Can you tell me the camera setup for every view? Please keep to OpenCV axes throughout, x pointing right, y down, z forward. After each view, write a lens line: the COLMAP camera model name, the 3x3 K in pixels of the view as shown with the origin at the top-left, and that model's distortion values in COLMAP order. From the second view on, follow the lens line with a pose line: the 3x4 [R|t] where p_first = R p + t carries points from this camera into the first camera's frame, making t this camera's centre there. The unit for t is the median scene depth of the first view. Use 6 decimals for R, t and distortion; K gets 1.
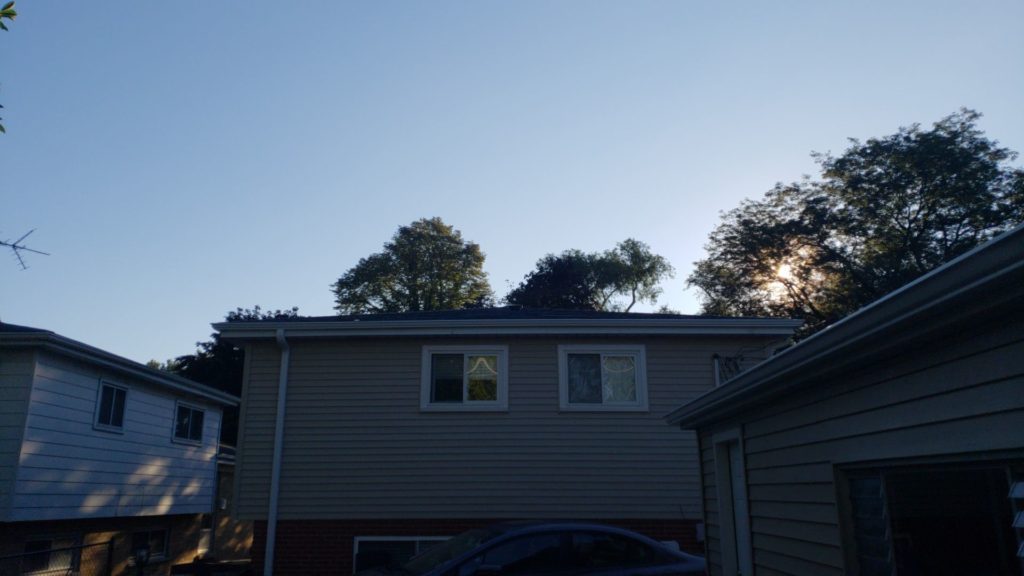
lens RADIAL K [[800.1, 0, 506.1], [0, 800.1, 284.5], [0, 0, 1]] dist [0.020408, 0.000953]
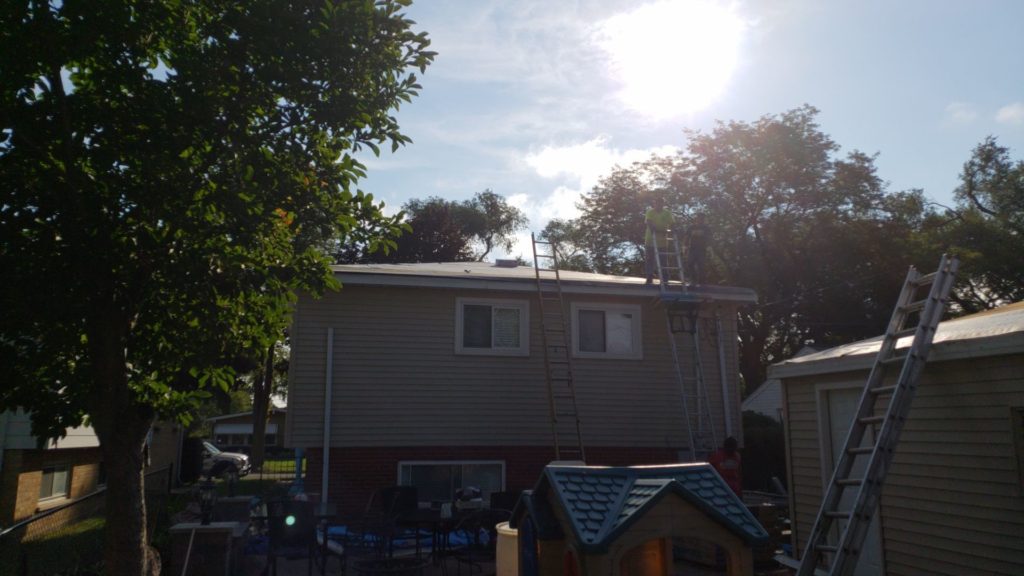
lens RADIAL K [[796.8, 0, 477.4], [0, 796.8, 283.5], [0, 0, 1]] dist [0.007813, 0.009053]
pose [[0.975303, 0.047120, 0.215787, -0.131514], [-0.063122, 0.995695, 0.067871, -0.008675], [-0.211660, -0.079816, 0.974079, -0.042356]]
